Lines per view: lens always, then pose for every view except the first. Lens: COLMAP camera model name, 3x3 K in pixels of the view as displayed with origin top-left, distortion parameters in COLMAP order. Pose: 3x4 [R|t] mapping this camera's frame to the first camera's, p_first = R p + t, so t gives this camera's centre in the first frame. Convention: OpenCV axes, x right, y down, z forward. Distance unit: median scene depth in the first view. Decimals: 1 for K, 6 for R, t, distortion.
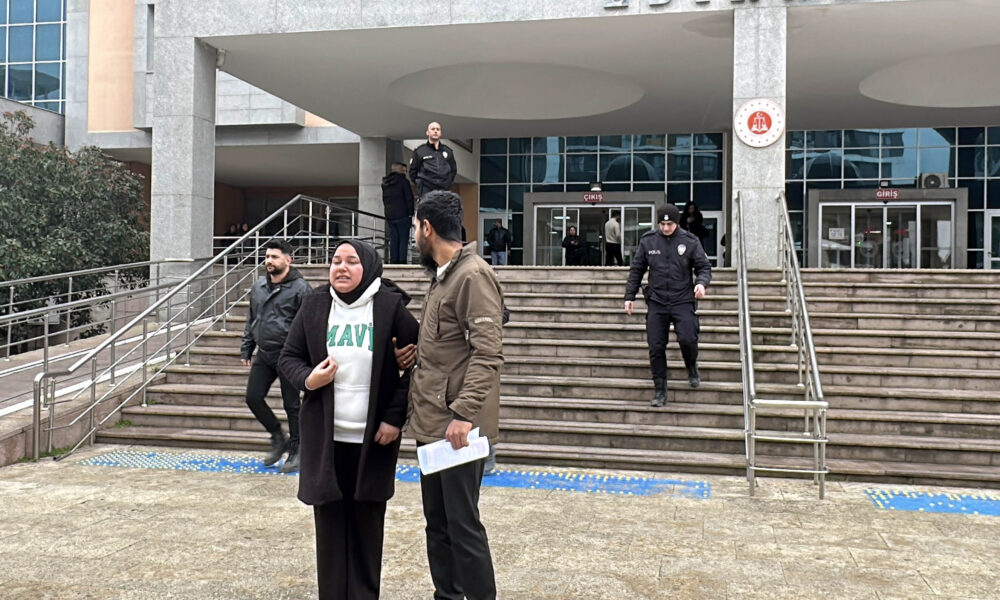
lens RADIAL K [[941.2, 0, 500.0], [0, 941.2, 300.0], [0, 0, 1]] dist [0.003813, 0.006030]
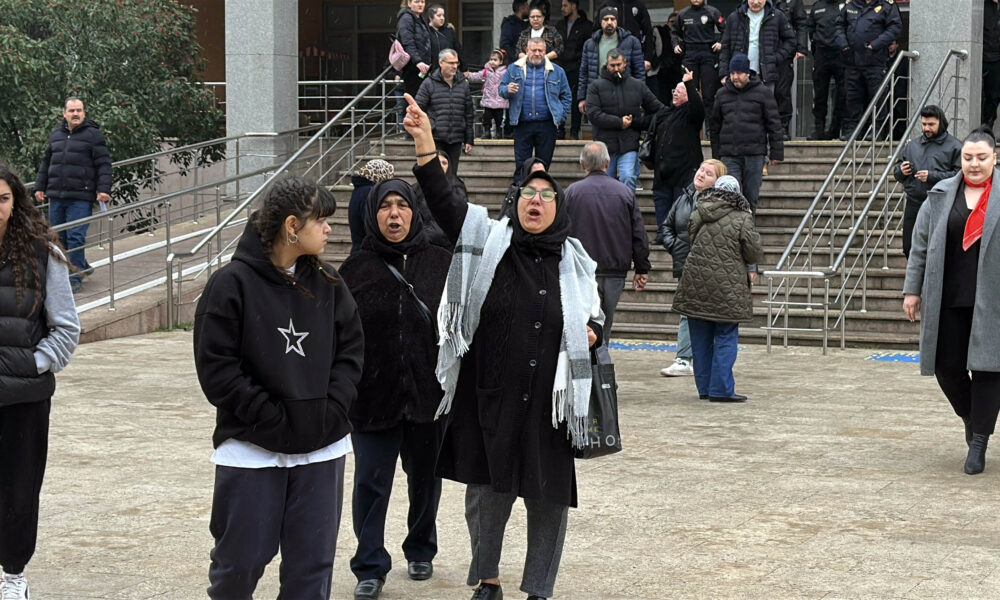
lens RADIAL K [[2232.7, 0, 500.0], [0, 2232.7, 300.0], [0, 0, 1]] dist [0.281078, 0.033914]
pose [[0.983853, 0.002885, -0.178957, 0.258178], [0.008703, 0.997916, 0.063932, -0.024368], [0.178769, -0.064457, 0.981777, -1.064763]]
